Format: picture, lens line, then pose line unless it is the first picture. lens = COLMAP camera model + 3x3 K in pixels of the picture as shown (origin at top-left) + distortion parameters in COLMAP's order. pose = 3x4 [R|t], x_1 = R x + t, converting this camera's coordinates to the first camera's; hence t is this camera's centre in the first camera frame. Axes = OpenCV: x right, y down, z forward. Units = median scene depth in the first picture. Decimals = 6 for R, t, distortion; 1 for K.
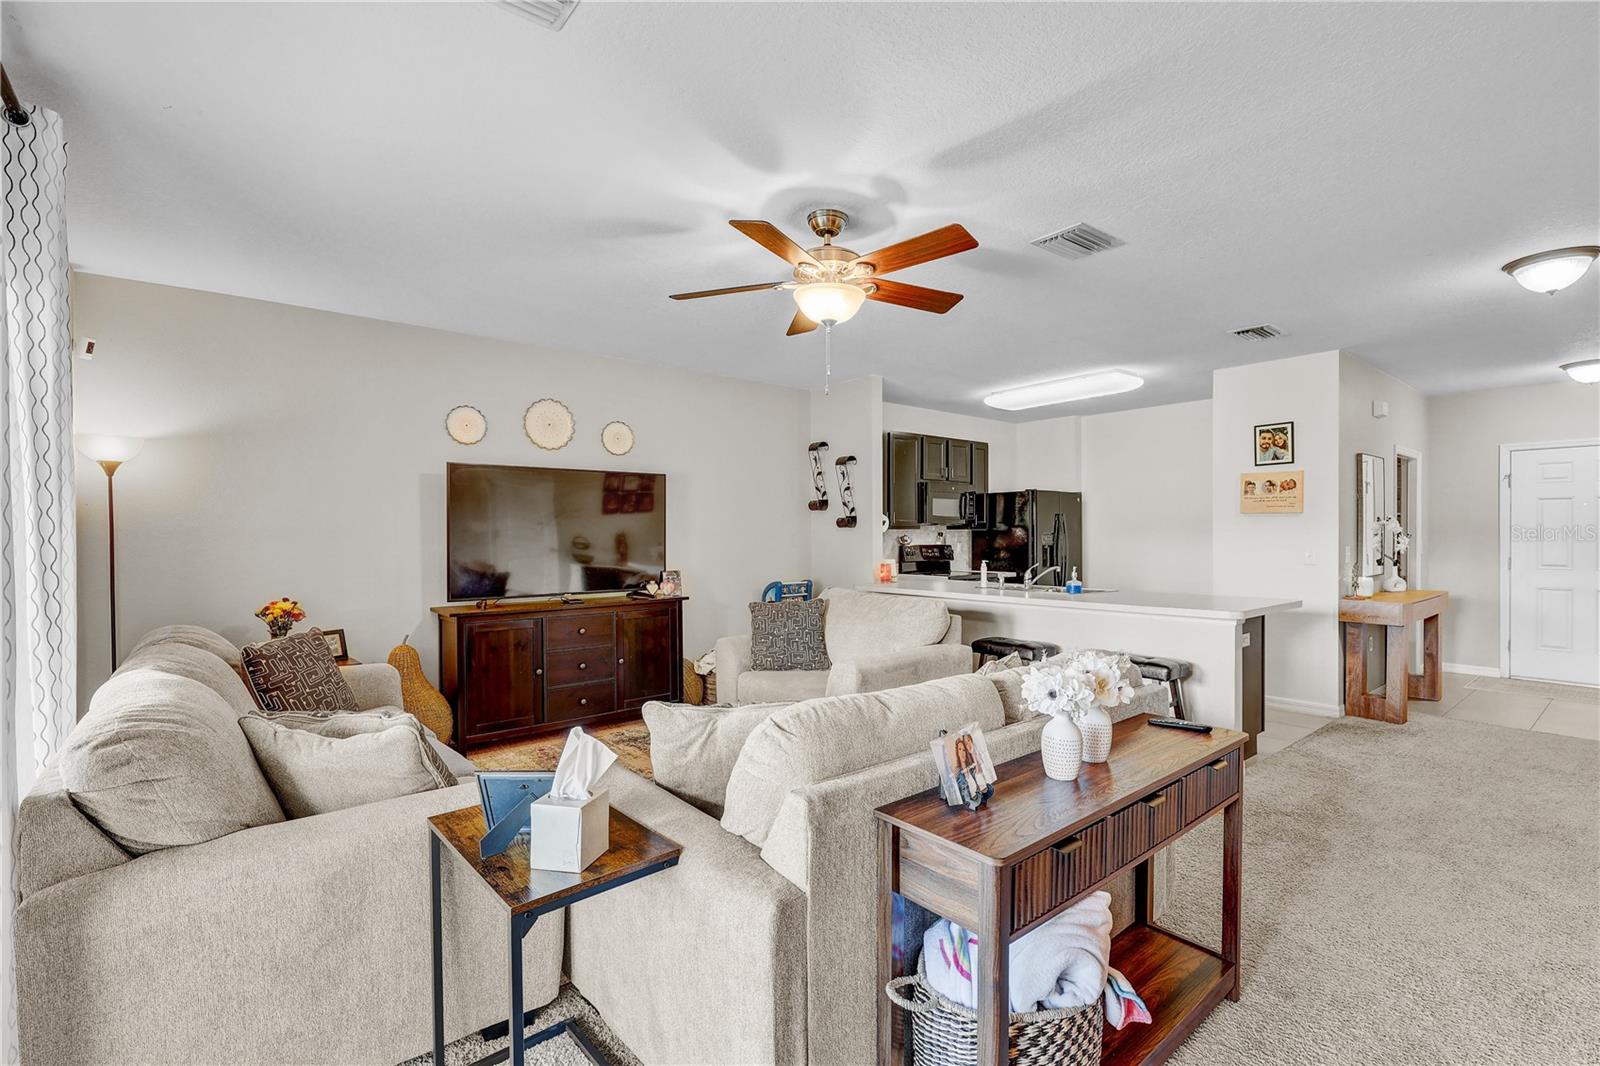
lens RADIAL K [[722.9, 0, 808.2], [0, 722.9, 539.8], [0, 0, 1]] dist [0.000723, -0.000786]
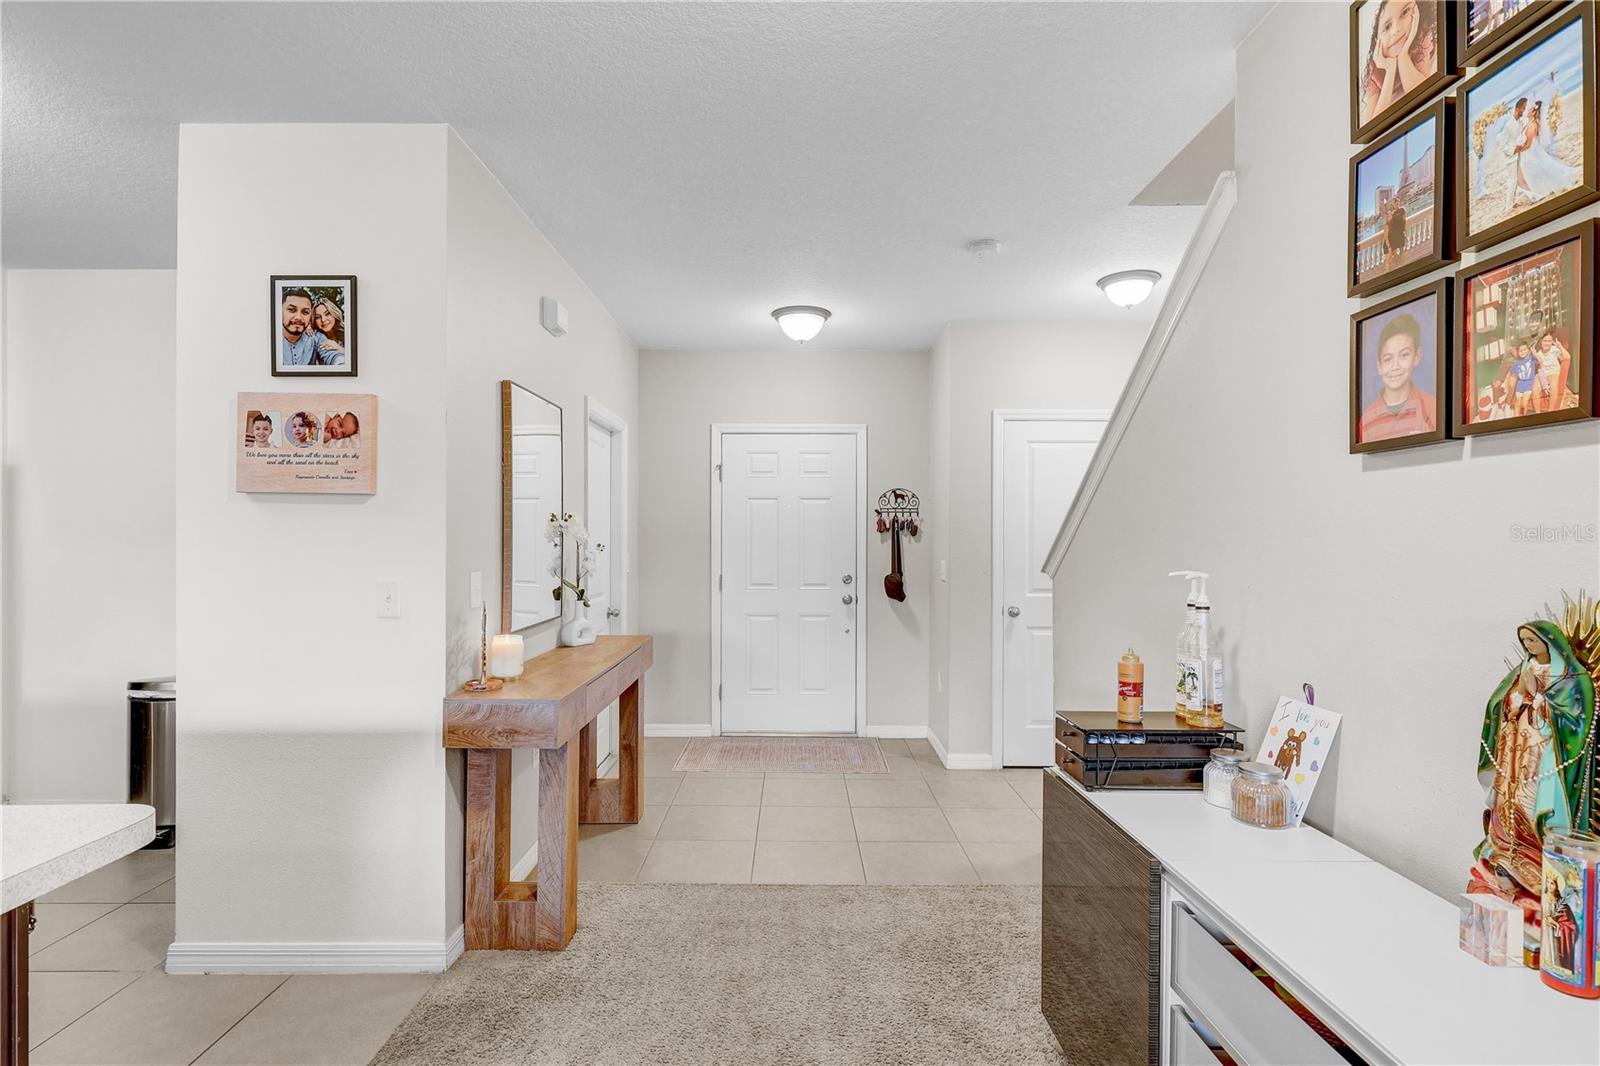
lens RADIAL K [[779.7, 0, 796.0], [0, 779.7, 537.3], [0, 0, 1]] dist [0.000252, -0.000087]
pose [[0.640457, 0.006509, 0.767967, 0.495881], [0.000491, 0.999960, -0.008885, -0.008722], [-0.767994, 0.006068, 0.640428, 0.524718]]
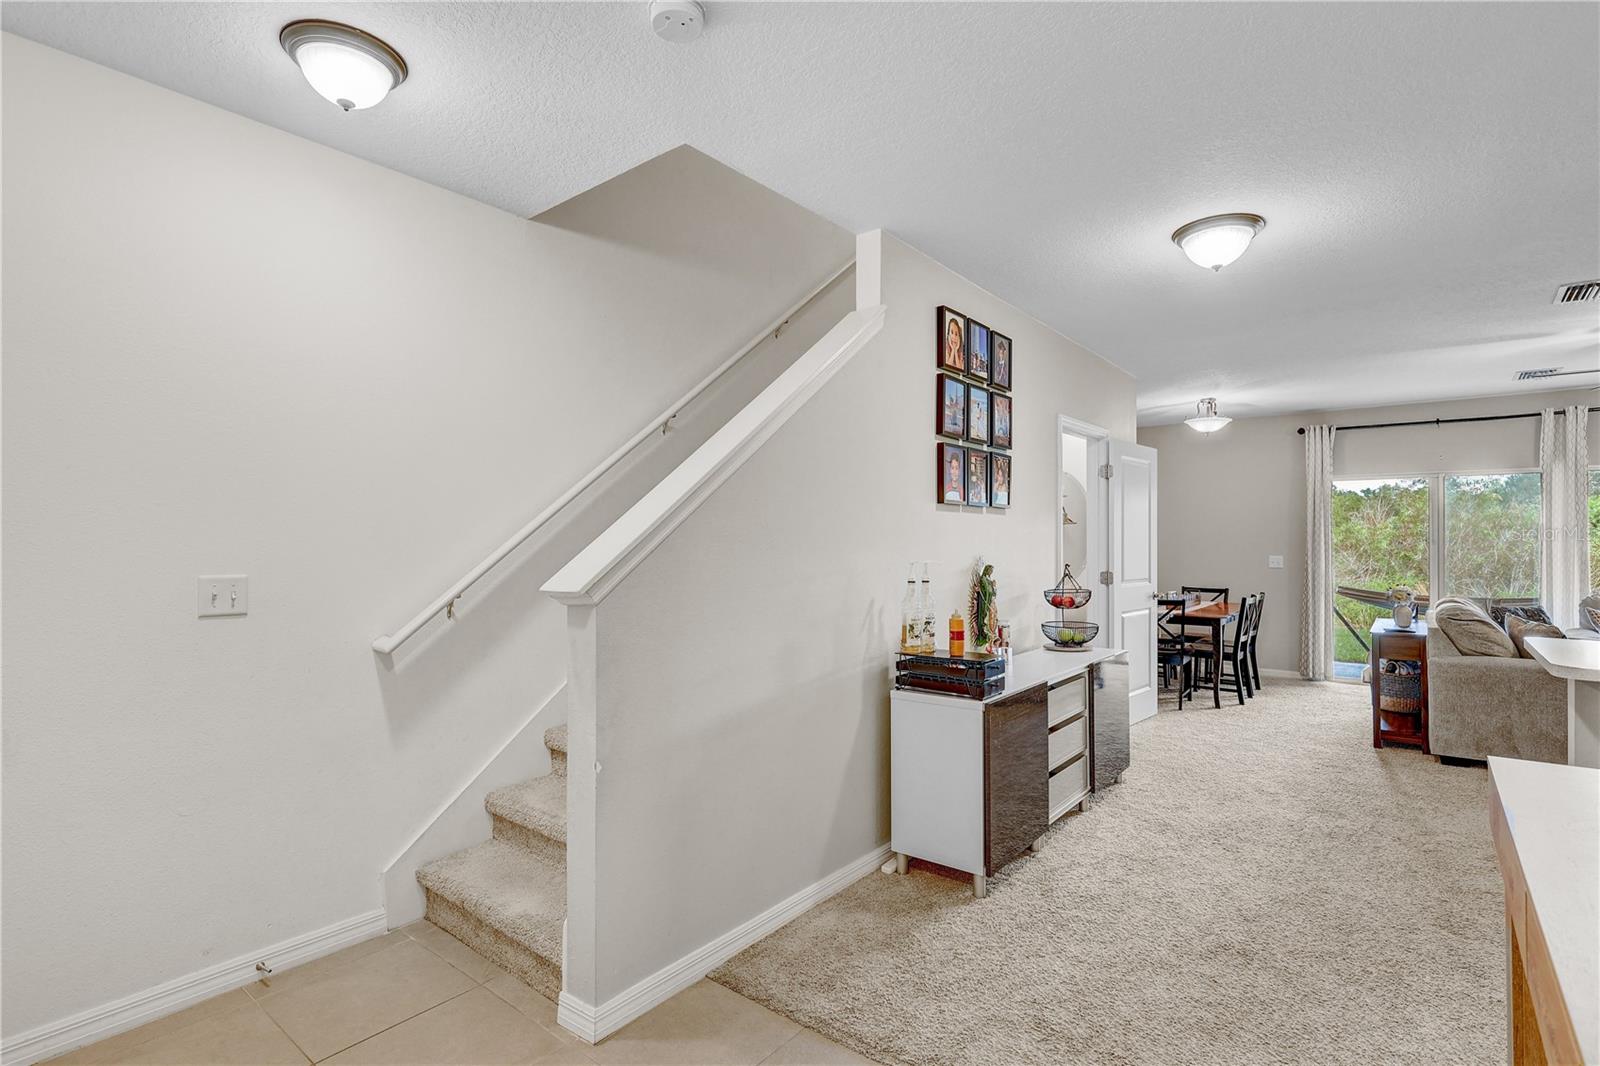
lens RADIAL K [[774.8, 0, 811.2], [0, 774.8, 536.9], [0, 0, 1]] dist [0.002843, 0.000007]
pose [[-0.978560, 0.001034, -0.205961, 1.108987], [0.000571, 0.999997, 0.002308, -0.015917], [0.205963, 0.002141, -0.978558, 1.183018]]
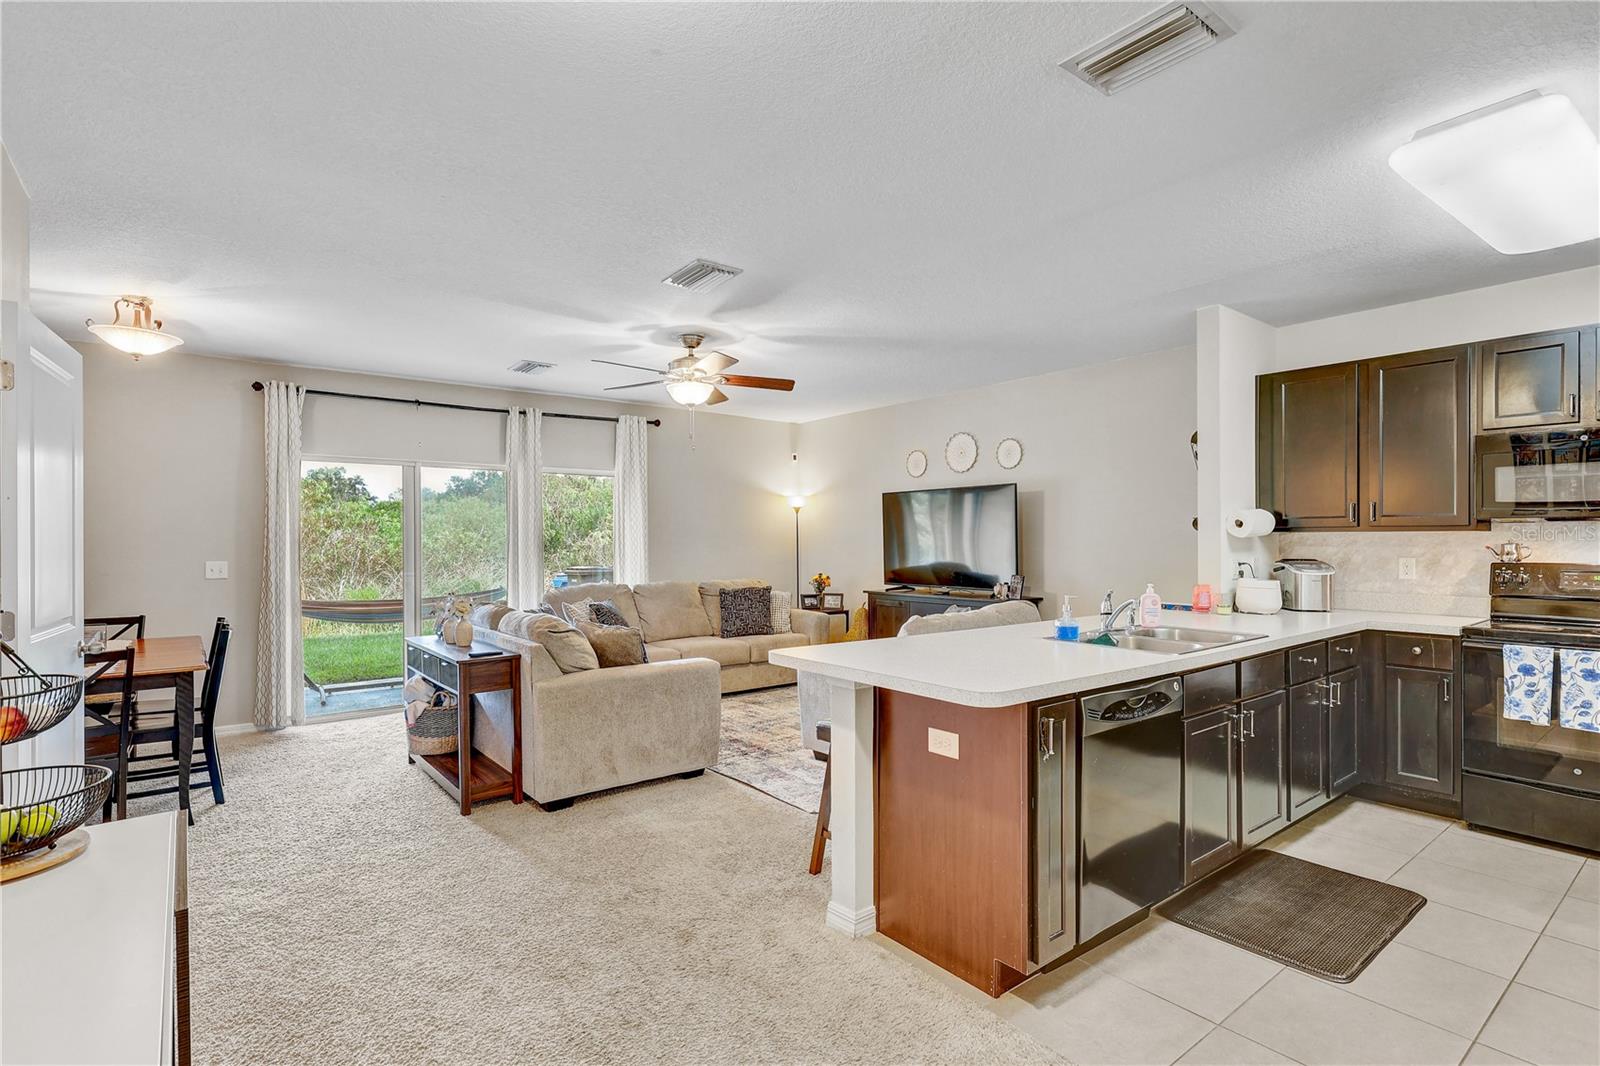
lens RADIAL K [[774.8, 0, 811.2], [0, 774.8, 536.9], [0, 0, 1]] dist [0.002843, 0.000007]
pose [[-0.024614, -0.000150, -0.999697, 0.938134], [-0.004434, 0.999990, -0.000041, -0.011034], [0.999687, 0.004432, -0.024614, 0.728394]]
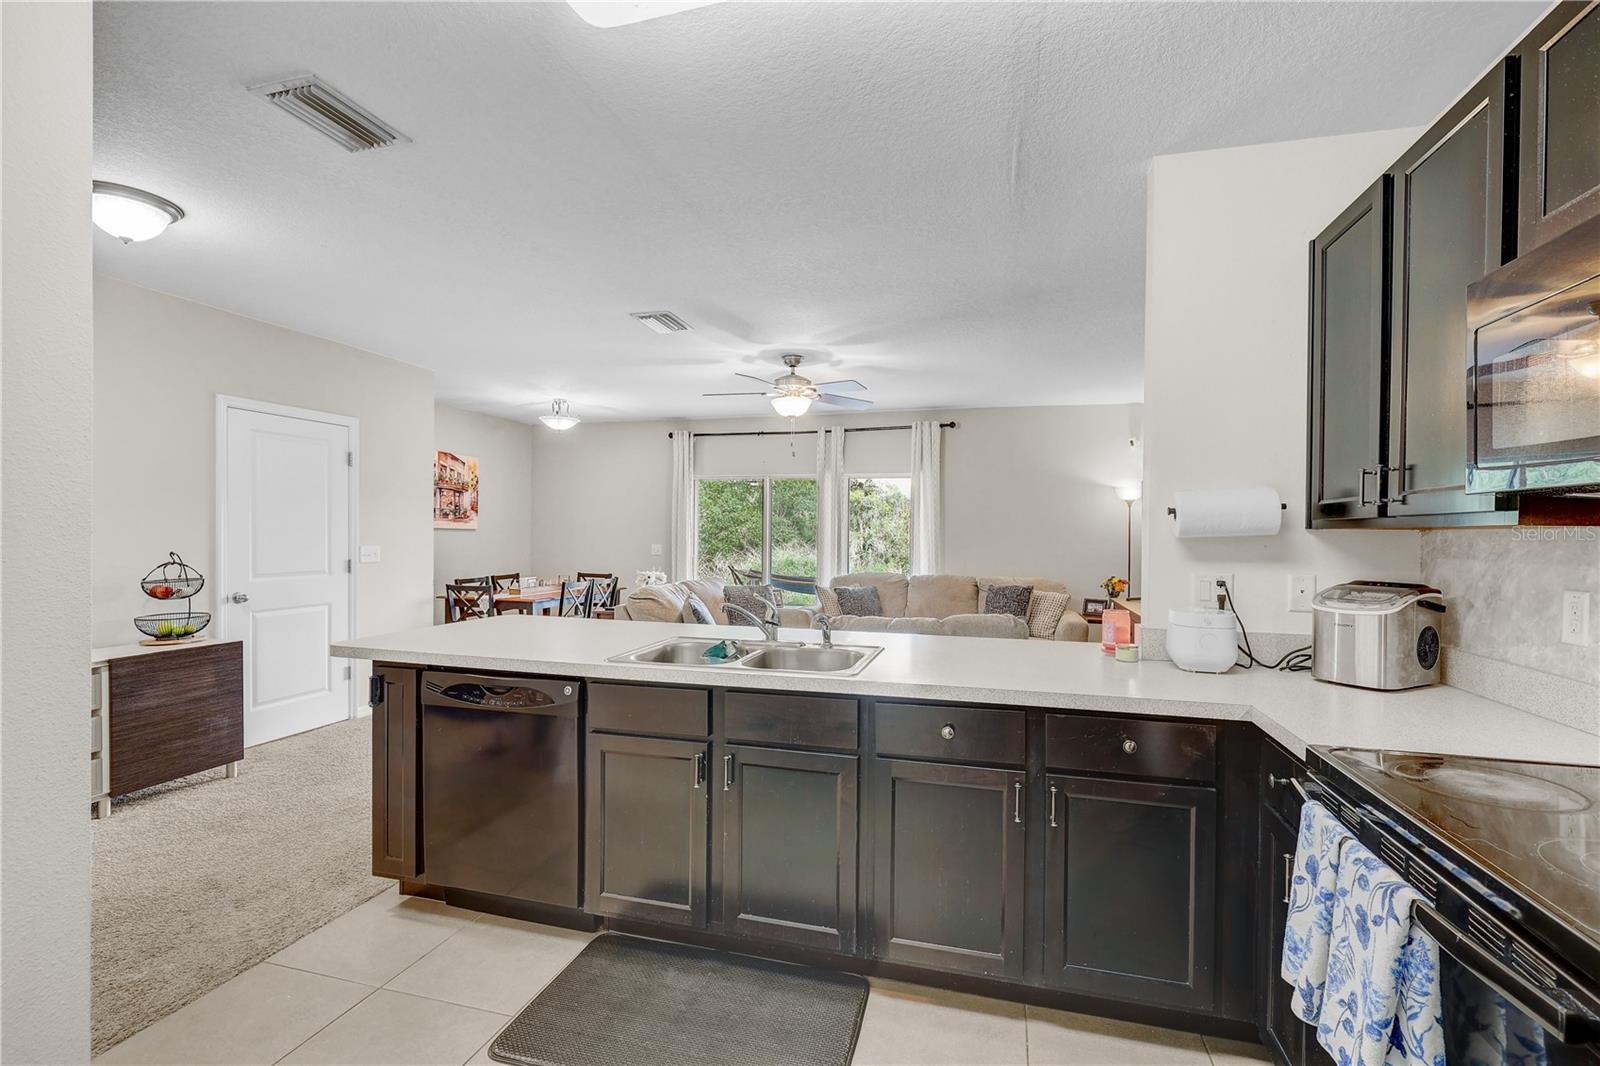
lens RADIAL K [[722.9, 0, 808.2], [0, 722.9, 539.8], [0, 0, 1]] dist [0.000723, -0.000786]
pose [[-0.823210, -0.000044, -0.567737, 0.559254], [-0.011501, 0.999796, 0.016600, -0.015641], [0.567621, 0.020195, -0.823042, 1.393817]]
